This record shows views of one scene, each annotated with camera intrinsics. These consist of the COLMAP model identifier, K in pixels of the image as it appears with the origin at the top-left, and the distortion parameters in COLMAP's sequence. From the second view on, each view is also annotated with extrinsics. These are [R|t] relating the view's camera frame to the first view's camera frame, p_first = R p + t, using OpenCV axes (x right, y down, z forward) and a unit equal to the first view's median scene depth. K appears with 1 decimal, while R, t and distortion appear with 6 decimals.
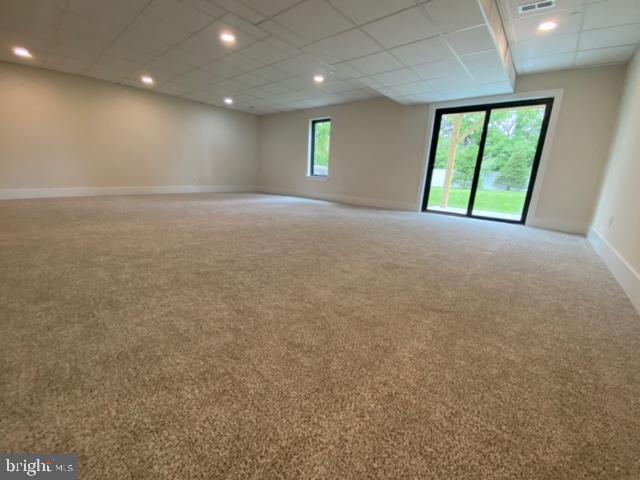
lens RADIAL K [[259.7, 0, 320.0], [0, 259.7, 240.0], [0, 0, 1]] dist [0.000052, -0.000053]
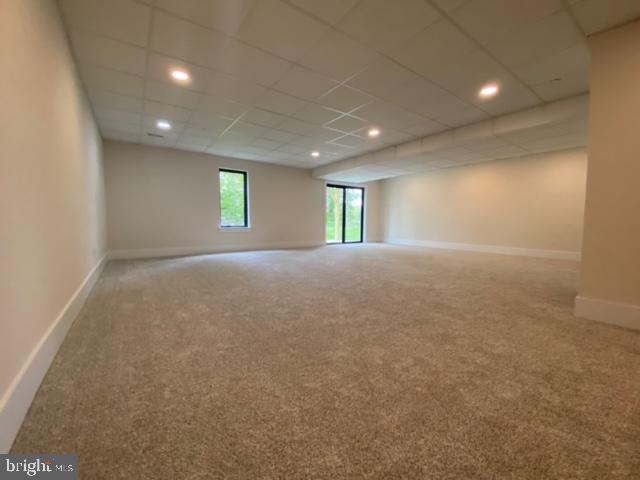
lens RADIAL K [[259.7, 0, 320.0], [0, 259.7, 240.0], [0, 0, 1]] dist [0.000052, -0.000053]
pose [[0.218377, -0.107388, 0.969938, -1.229666], [0.259821, 0.964449, 0.048283, -0.247114], [-0.940640, 0.241466, 0.238516, 0.740080]]
